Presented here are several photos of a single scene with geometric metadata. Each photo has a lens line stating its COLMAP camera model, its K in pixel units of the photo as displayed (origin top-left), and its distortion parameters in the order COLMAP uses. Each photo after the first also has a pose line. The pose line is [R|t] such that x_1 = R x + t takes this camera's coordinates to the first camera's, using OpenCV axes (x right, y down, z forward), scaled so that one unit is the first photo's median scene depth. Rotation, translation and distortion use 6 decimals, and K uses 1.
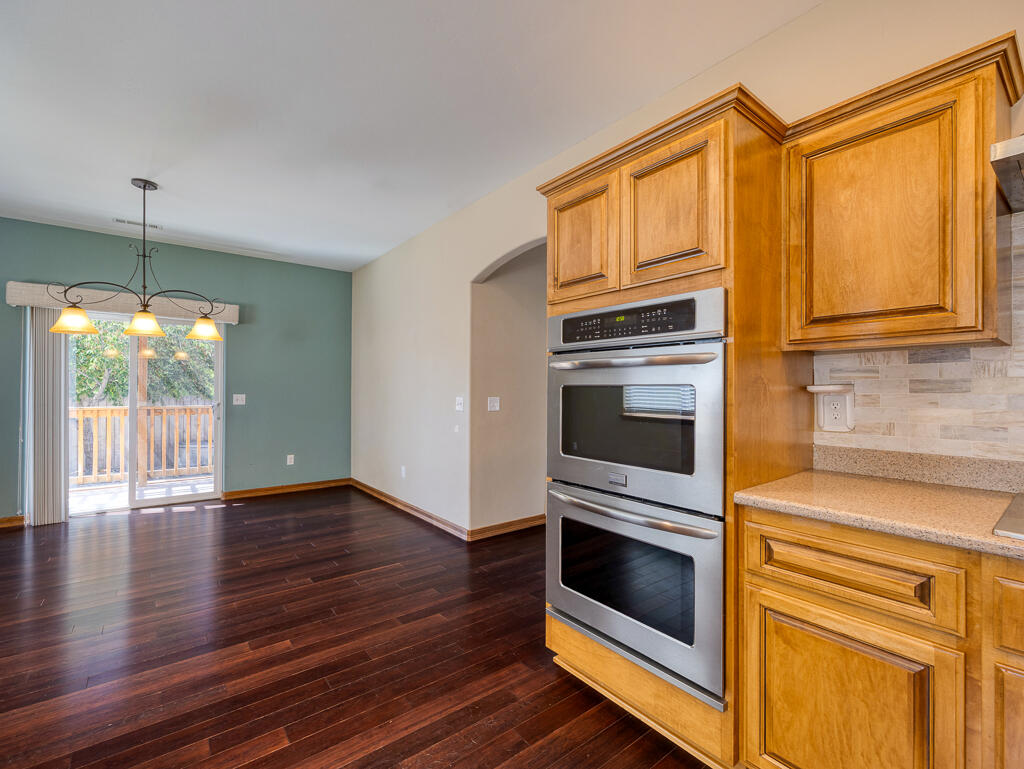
lens RADIAL K [[444.1, 0, 515.4], [0, 444.1, 385.3], [0, 0, 1]] dist [0.000120, -0.000438]
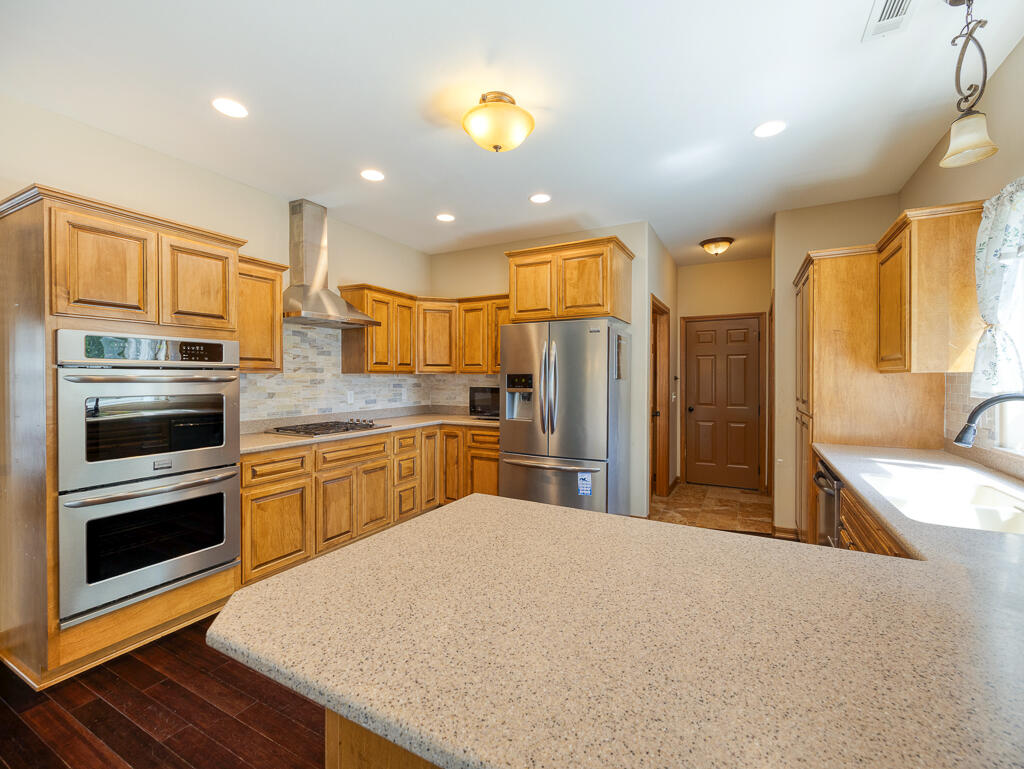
lens RADIAL K [[444.1, 0, 512.2], [0, 444.1, 381.1], [0, 0, 1]] dist [0.000120, -0.000438]
pose [[-0.386209, -0.007480, 0.922381, -0.782183], [-0.001964, 0.999972, 0.007286, -0.030919], [-0.922409, 0.001002, -0.386212, 0.293876]]
